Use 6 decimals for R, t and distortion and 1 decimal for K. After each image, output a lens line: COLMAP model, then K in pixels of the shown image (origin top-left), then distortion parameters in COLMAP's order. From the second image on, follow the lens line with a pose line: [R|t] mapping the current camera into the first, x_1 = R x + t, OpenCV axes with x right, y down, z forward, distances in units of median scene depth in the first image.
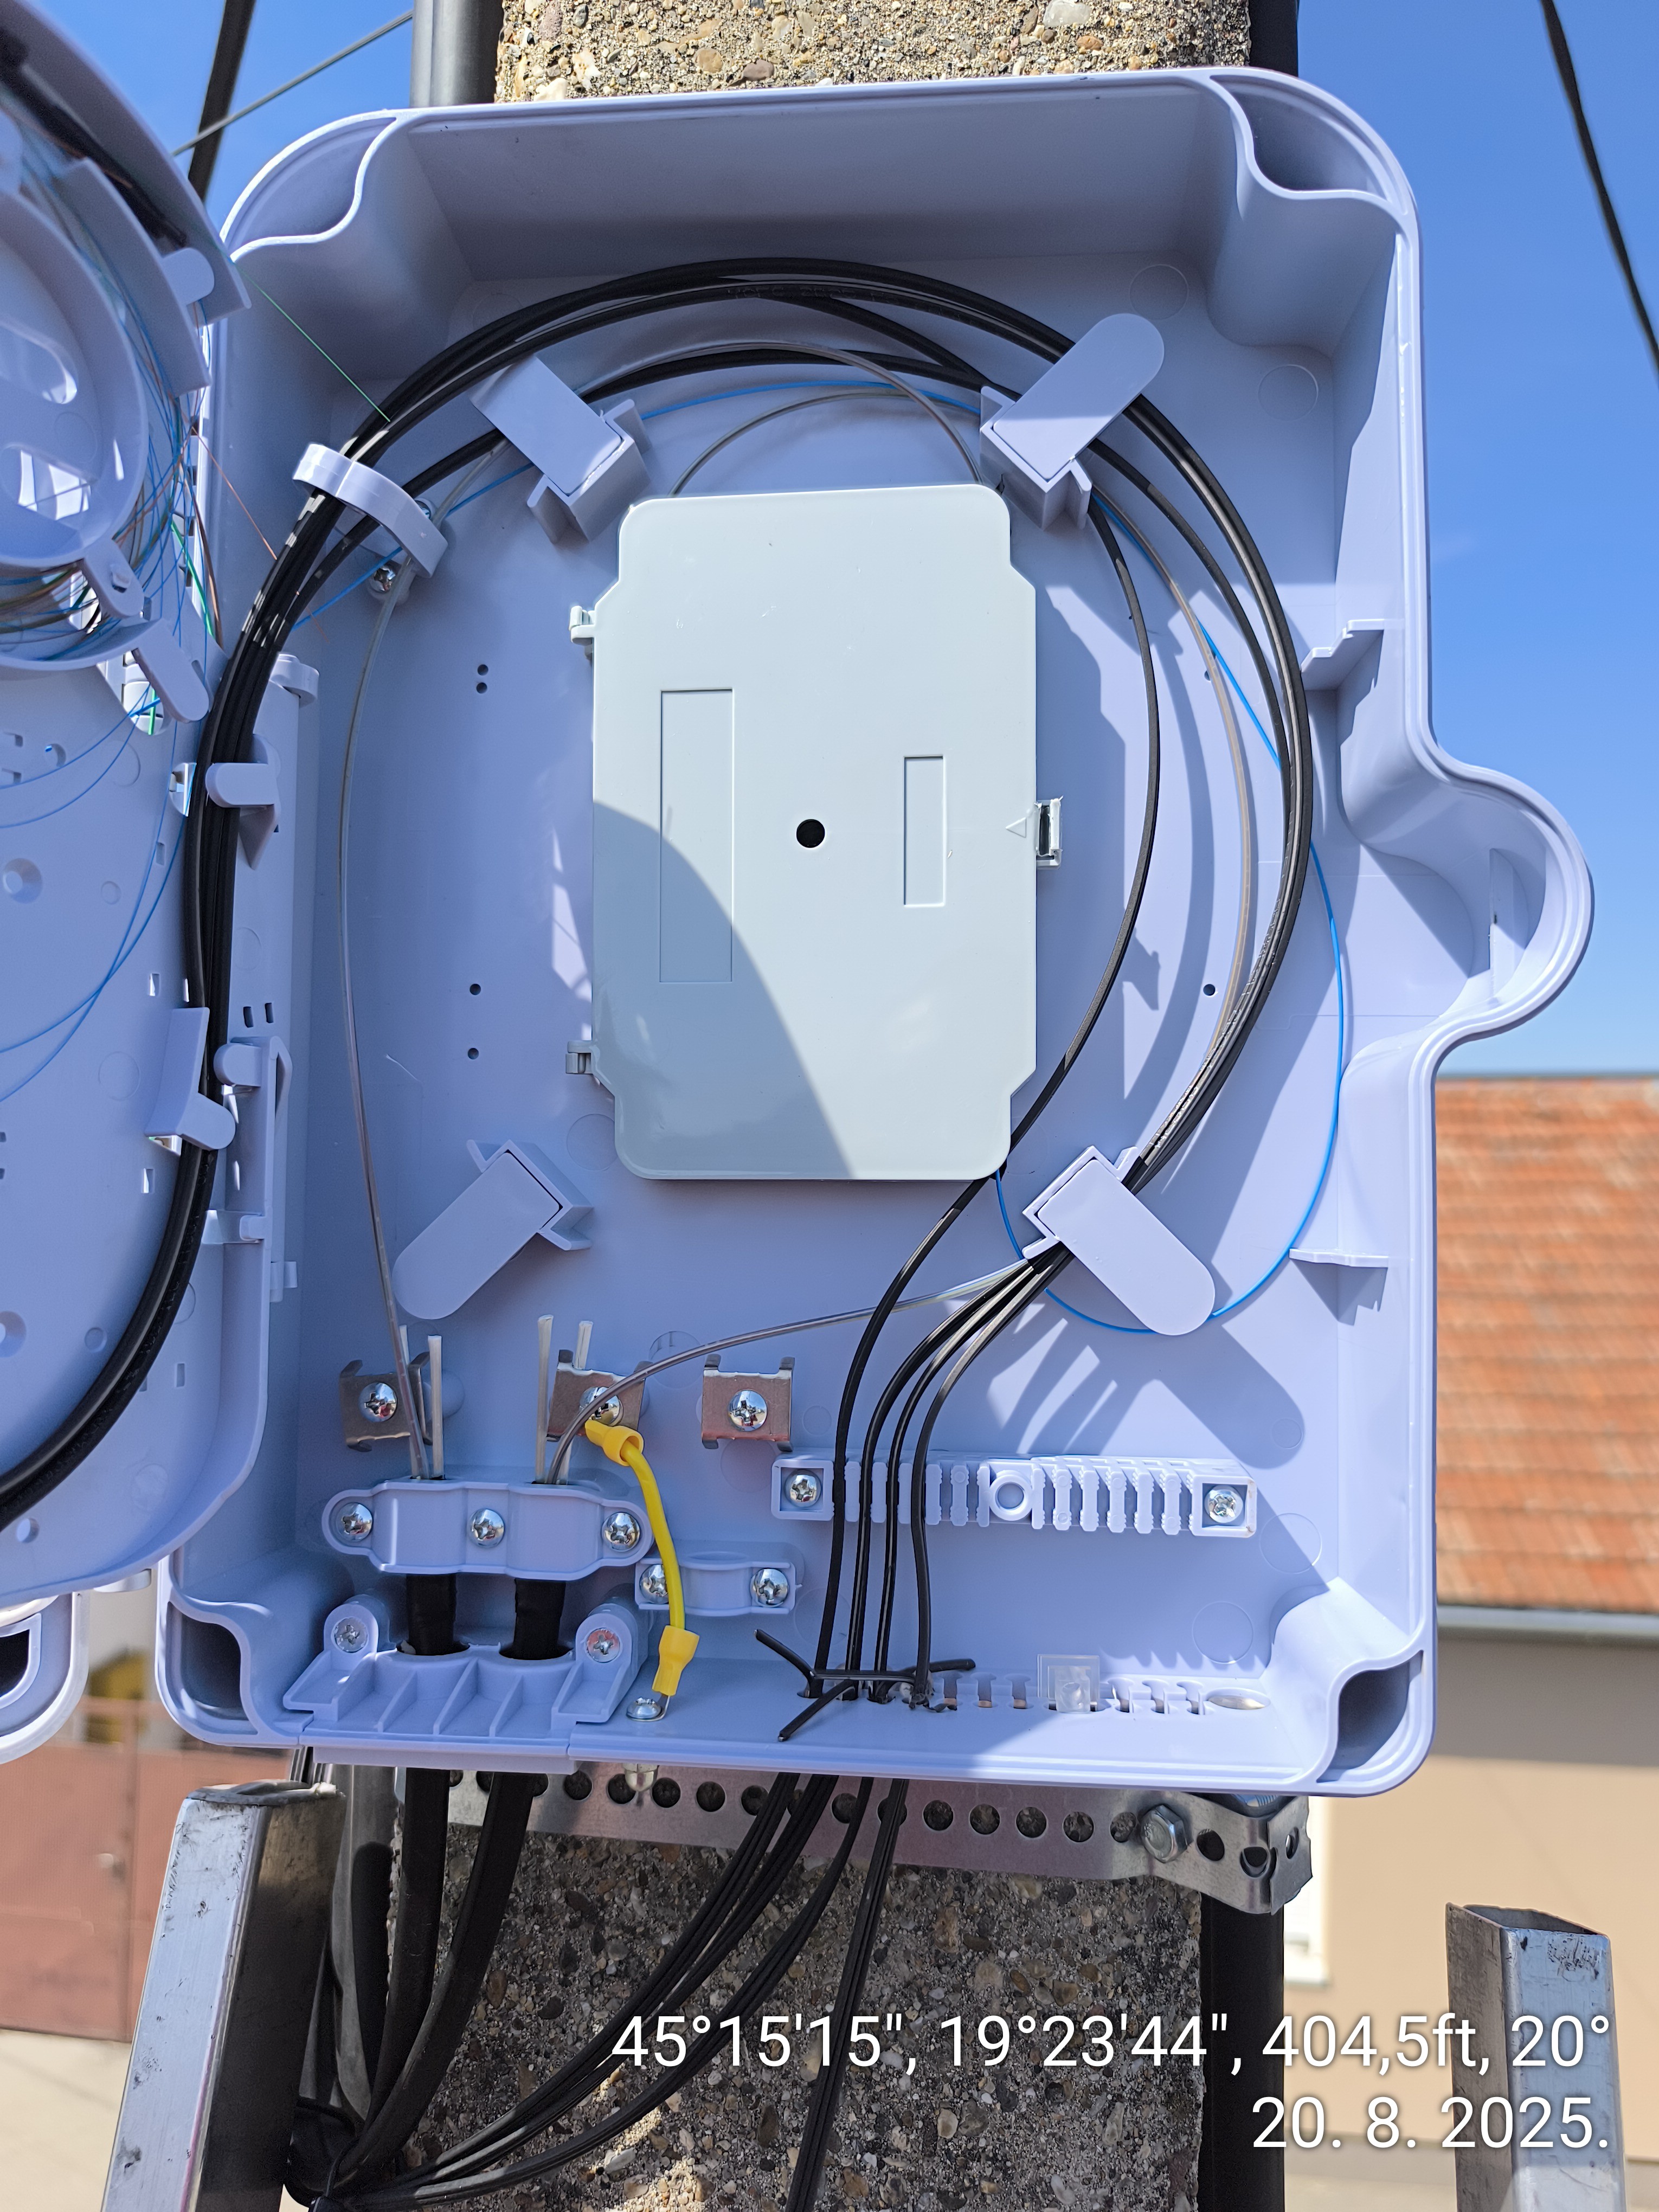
lens RADIAL K [[1468.6, 0, 829.5], [0, 1468.6, 1106.0], [0, 0, 1]] dist [-0.039050, -0.002503]
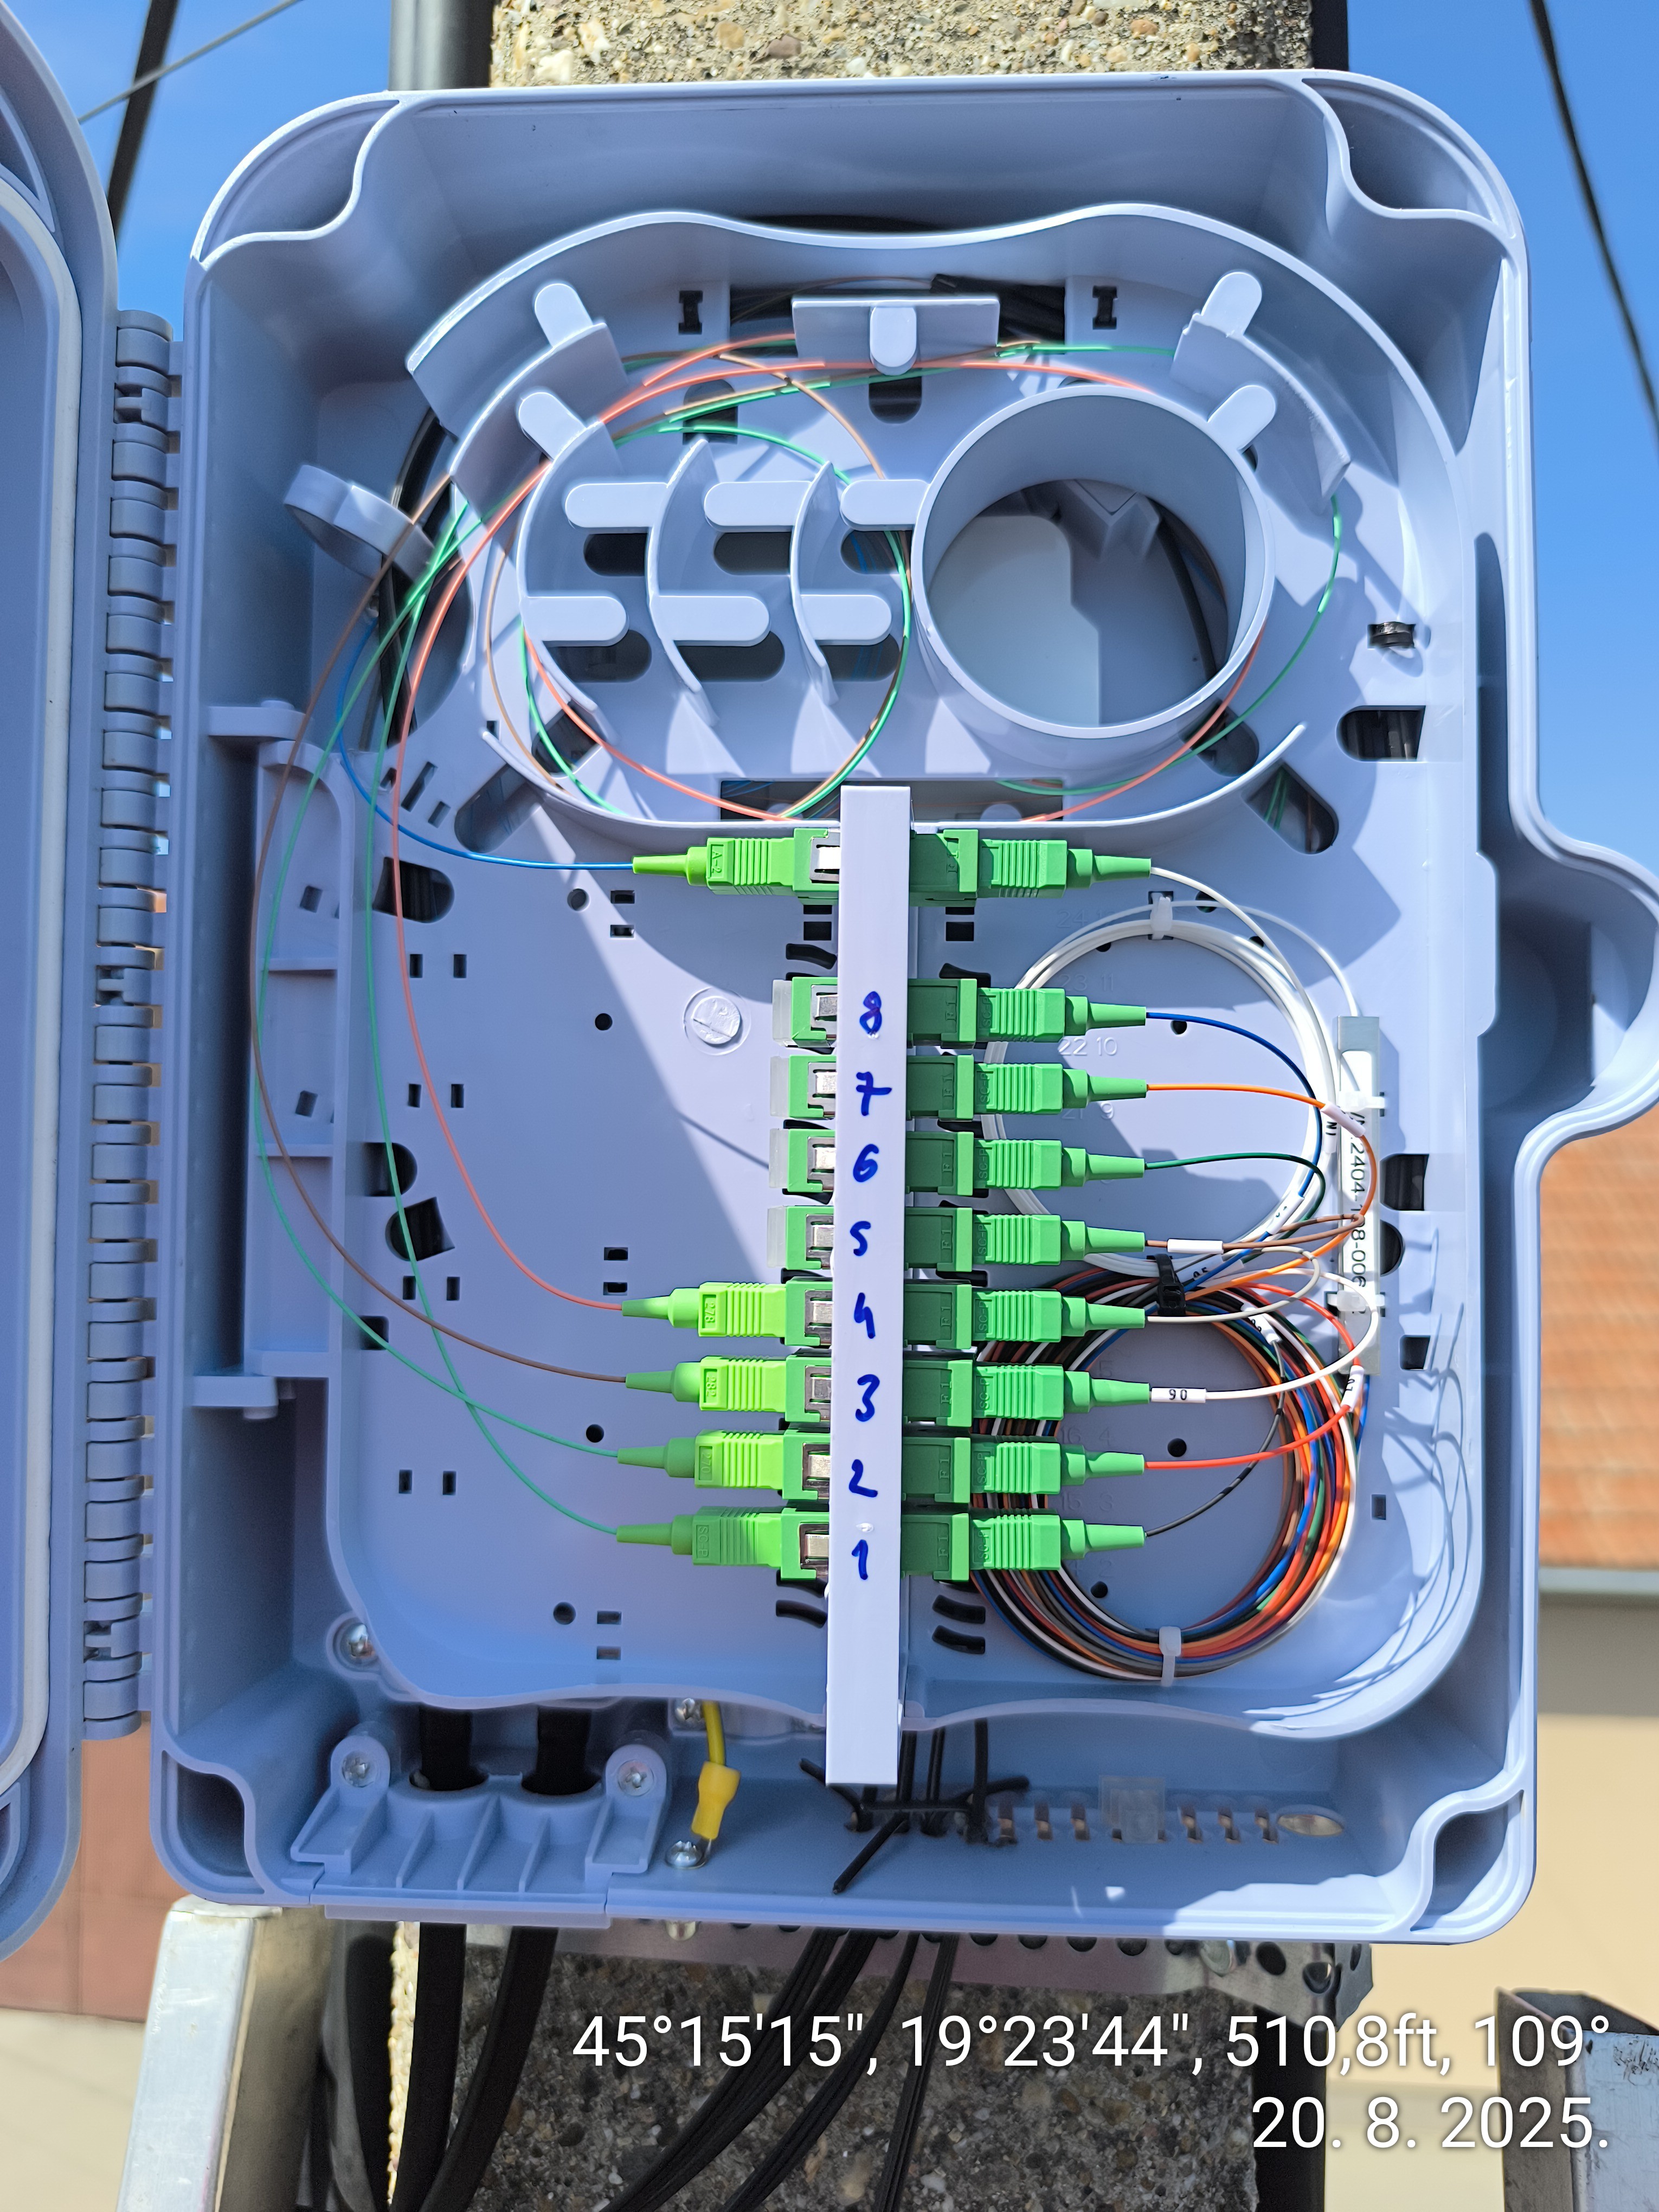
lens RADIAL K [[1488.8, 0, 840.2], [0, 1488.8, 1097.6], [0, 0, 1]] dist [-0.046887, -0.000981]
pose [[0.999421, -0.001081, 0.033997, -0.050116], [0.000438, 0.999821, 0.018933, -0.071364], [-0.034011, -0.018907, 0.999243, 0.062627]]
